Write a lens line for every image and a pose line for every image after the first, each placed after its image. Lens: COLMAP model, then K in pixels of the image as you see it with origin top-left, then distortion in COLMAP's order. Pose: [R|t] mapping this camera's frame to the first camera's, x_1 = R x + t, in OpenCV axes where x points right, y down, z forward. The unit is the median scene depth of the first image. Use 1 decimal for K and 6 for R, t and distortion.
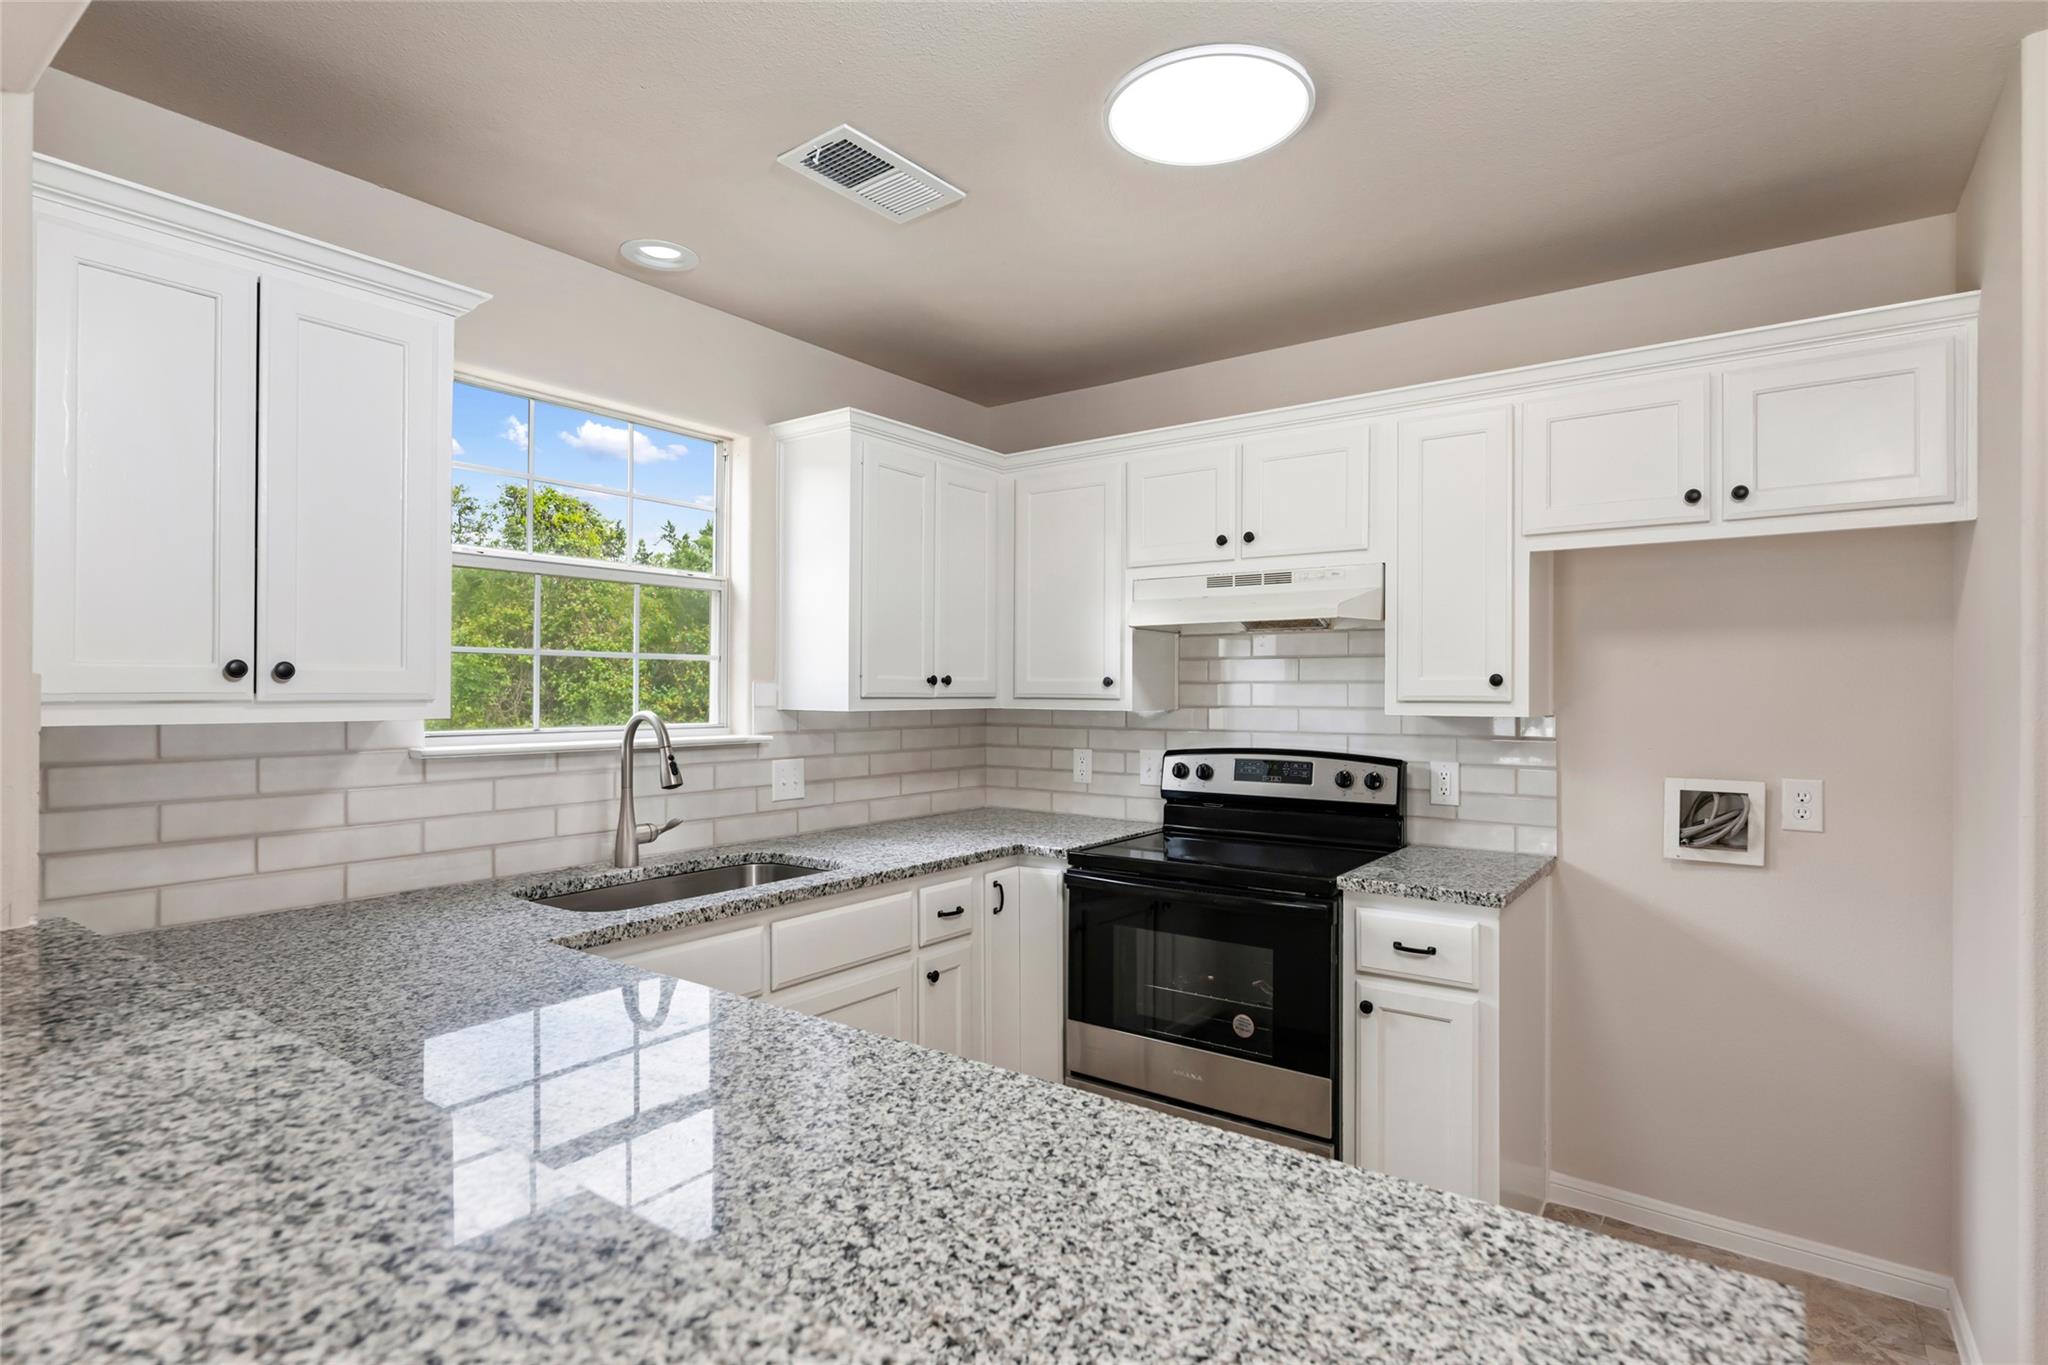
lens RADIAL K [[1020.0, 0, 1011.5], [0, 1020.0, 682.6], [0, 0, 1]] dist [-0.000379, 0.000057]
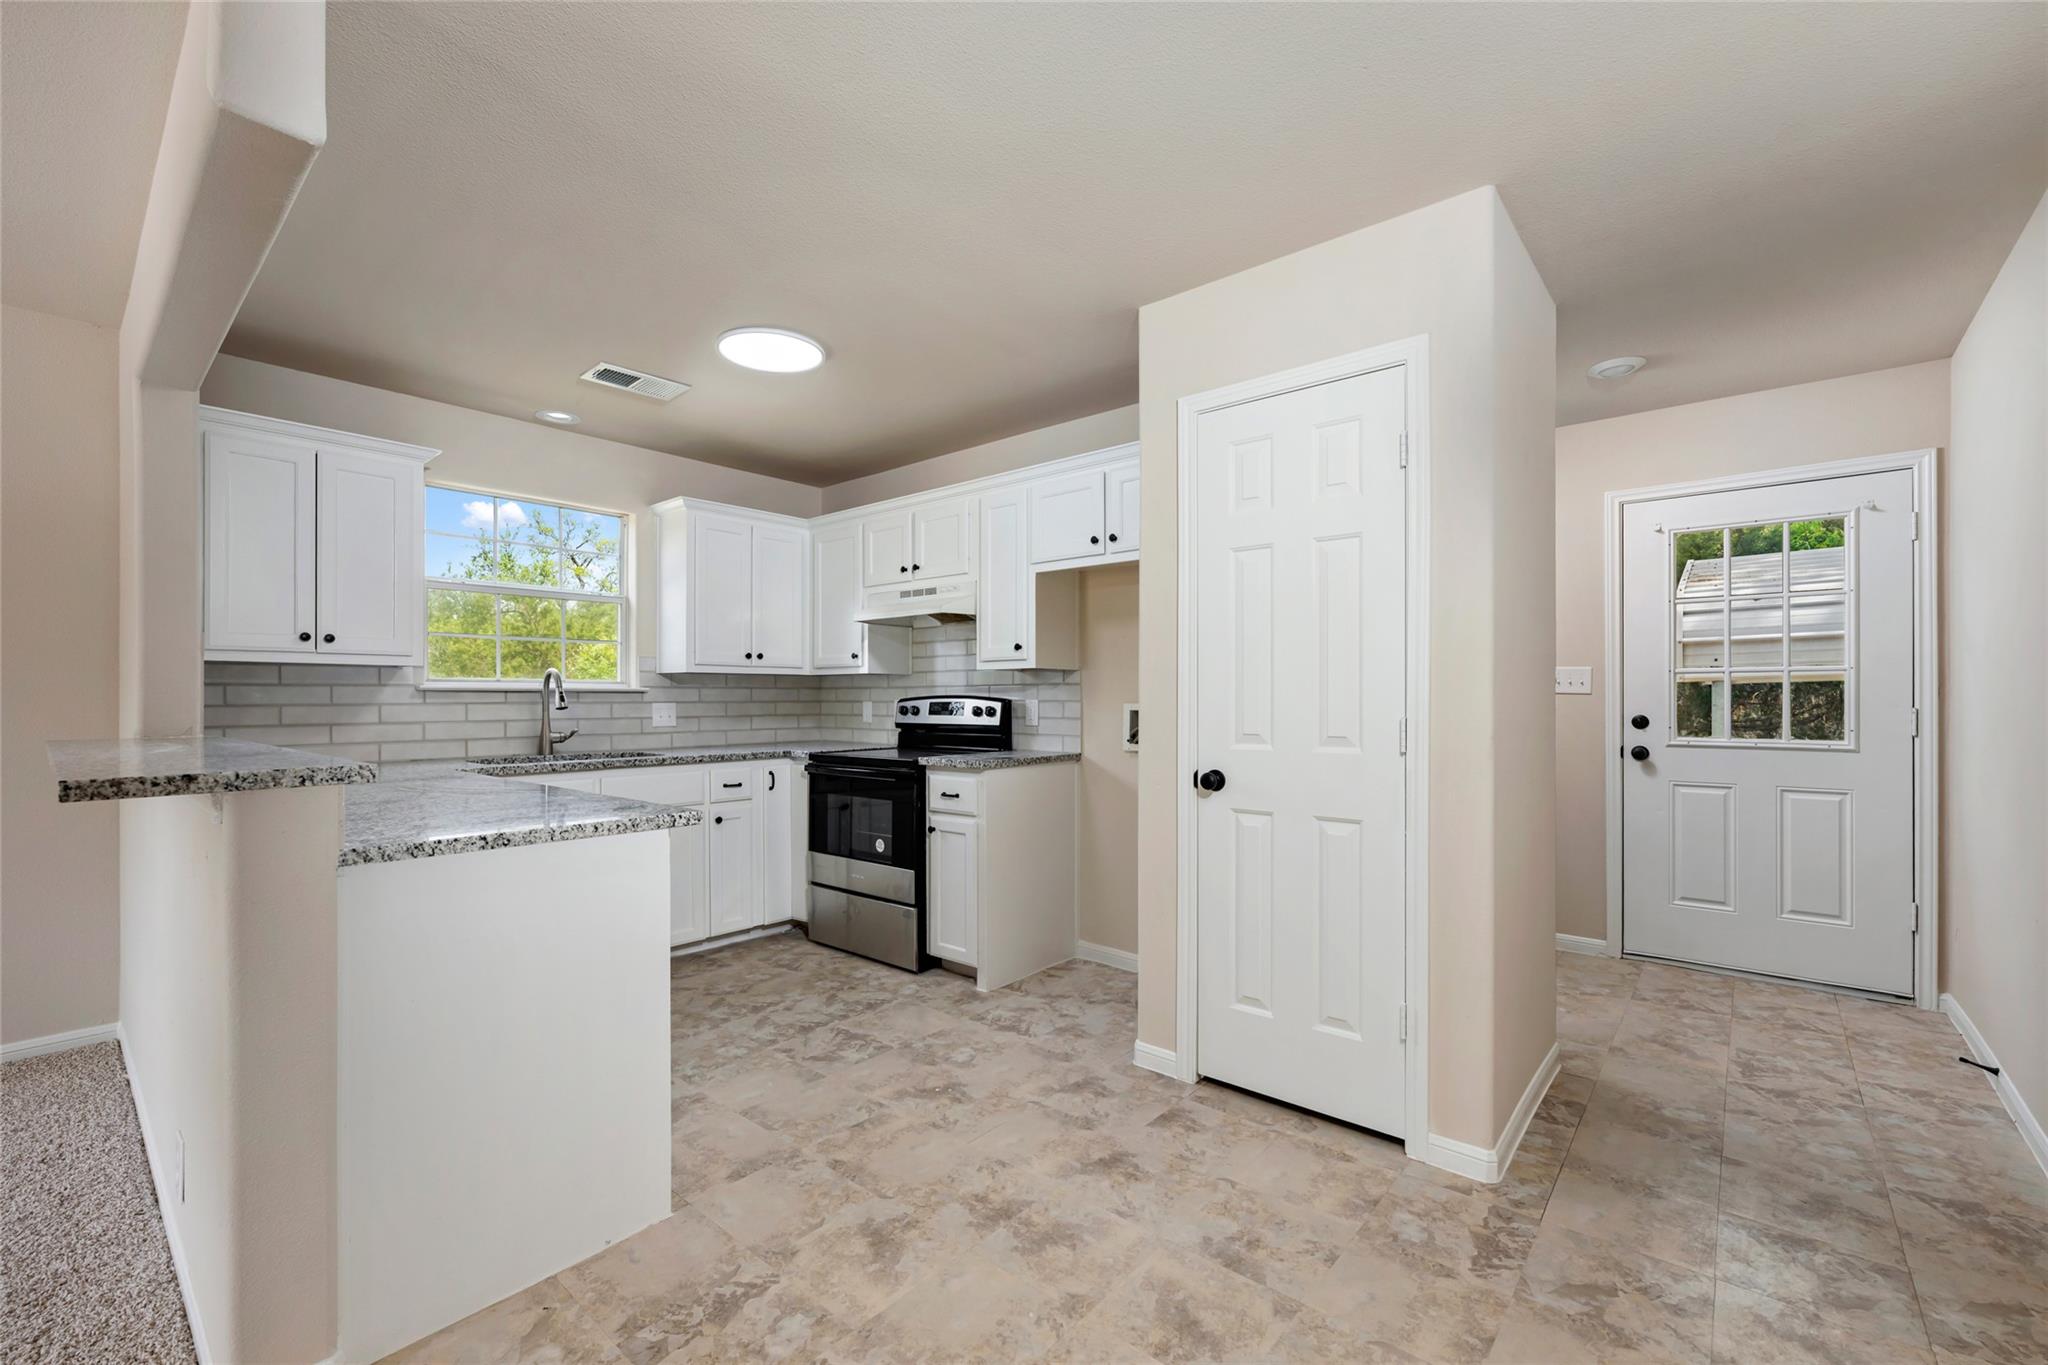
lens RADIAL K [[852.4, 0, 1019.3], [0, 852.4, 689.3], [0, 0, 1]] dist [-0.002547, 0.000104]
pose [[0.997502, -0.004881, -0.070472, 0.500916], [0.004704, 0.999985, -0.002674, 0.063872], [0.070484, 0.002336, 0.997510, -0.392279]]
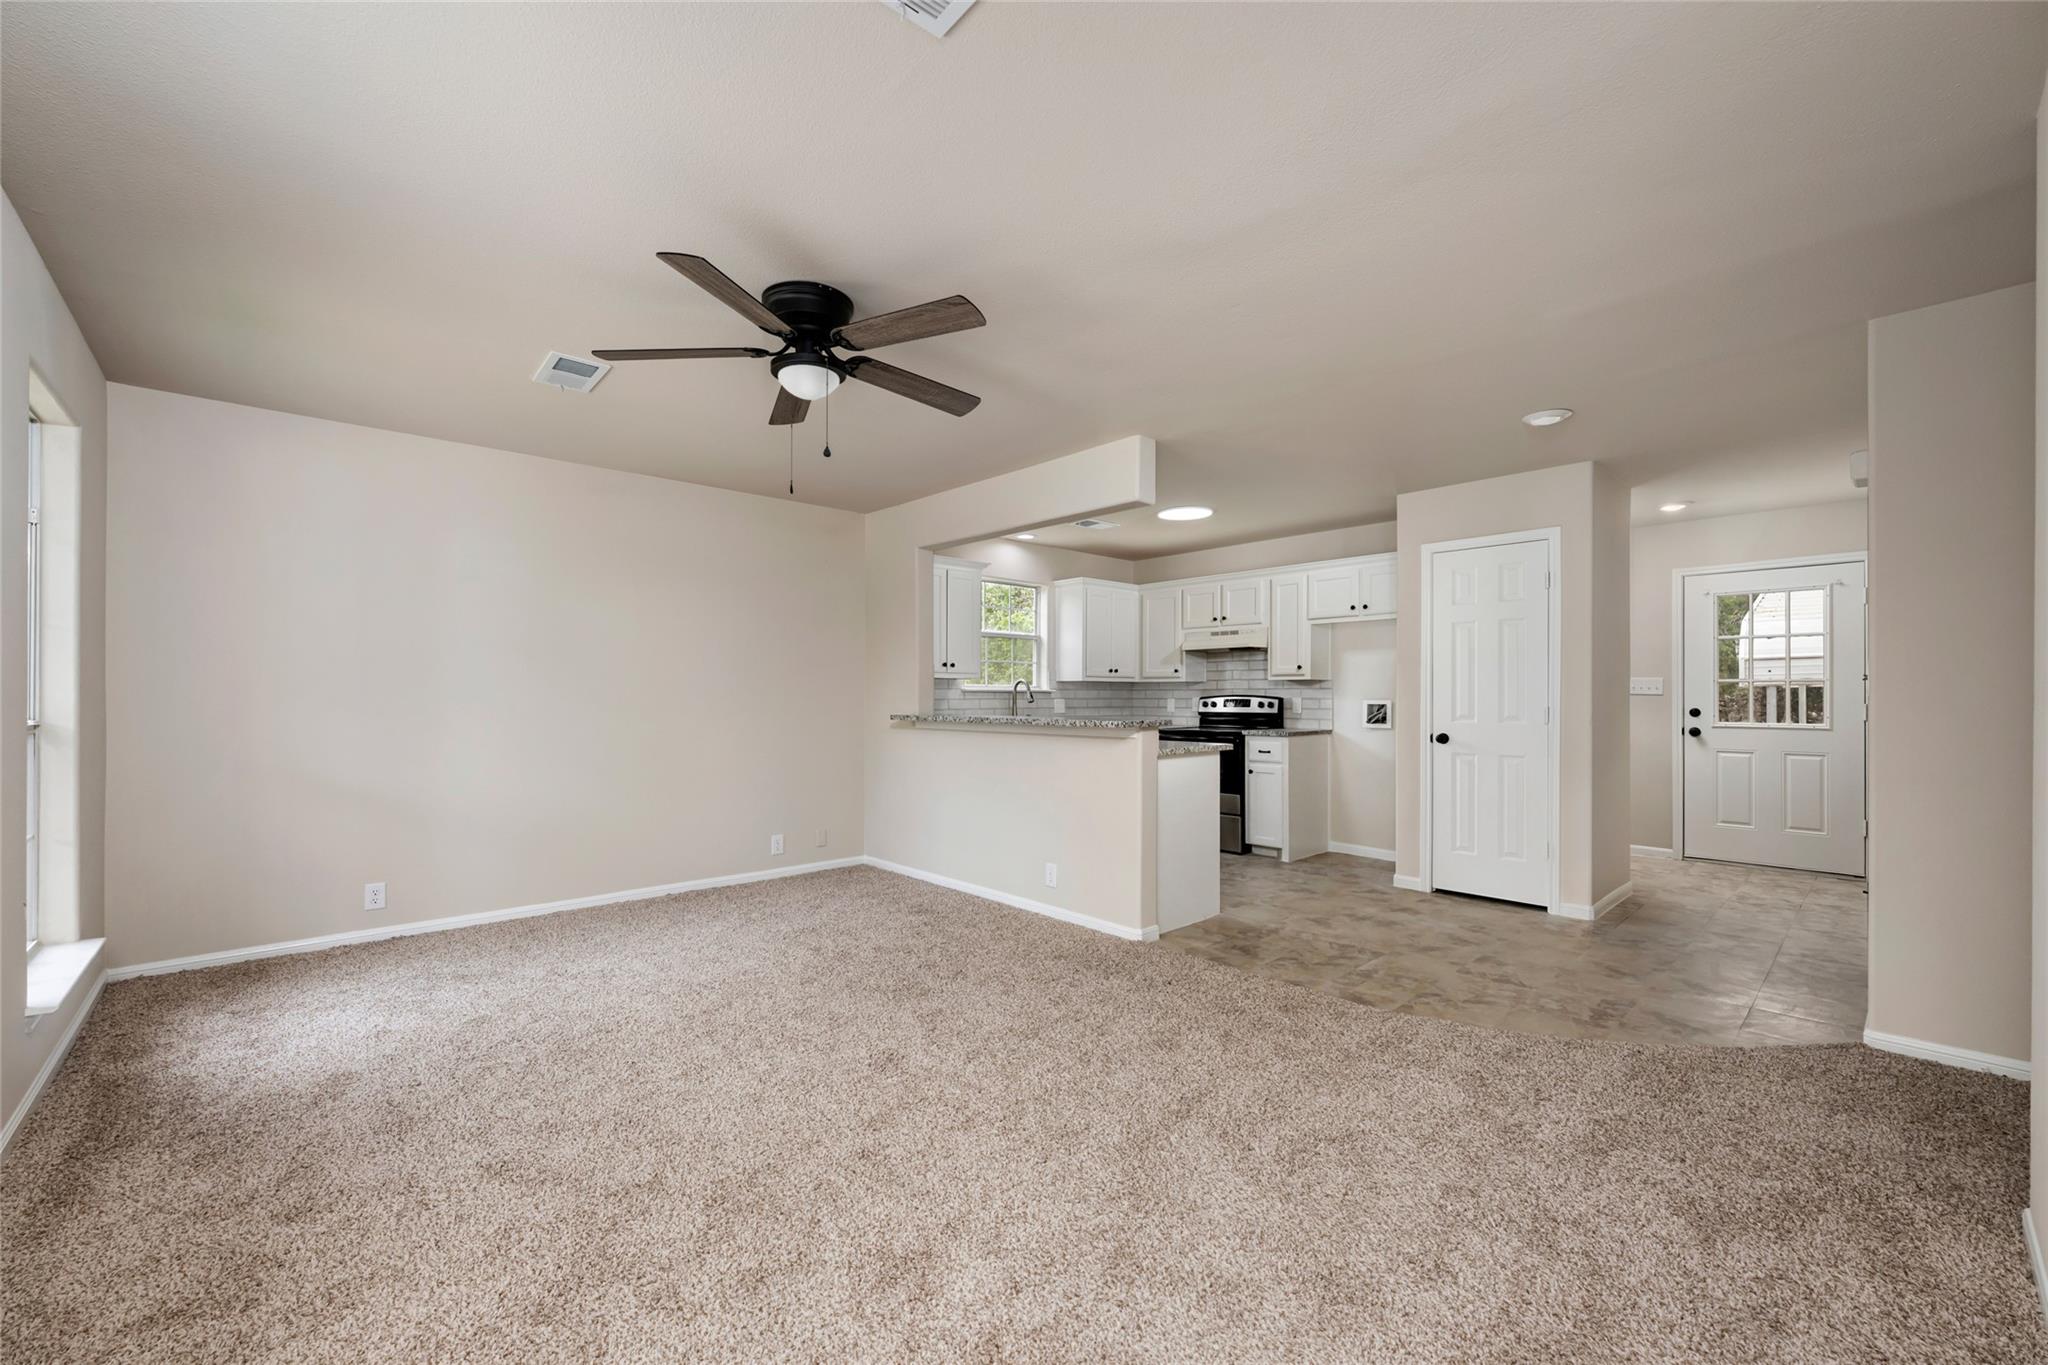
lens RADIAL K [[813.4, 0, 1016.9], [0, 813.4, 692.2], [0, 0, 1]] dist [0.000560, 0.000430]
pose [[0.982324, -0.002885, -0.187169, 0.090952], [0.003359, 0.999992, 0.002215, 0.055091], [0.187161, -0.002805, 0.982325, -1.309778]]
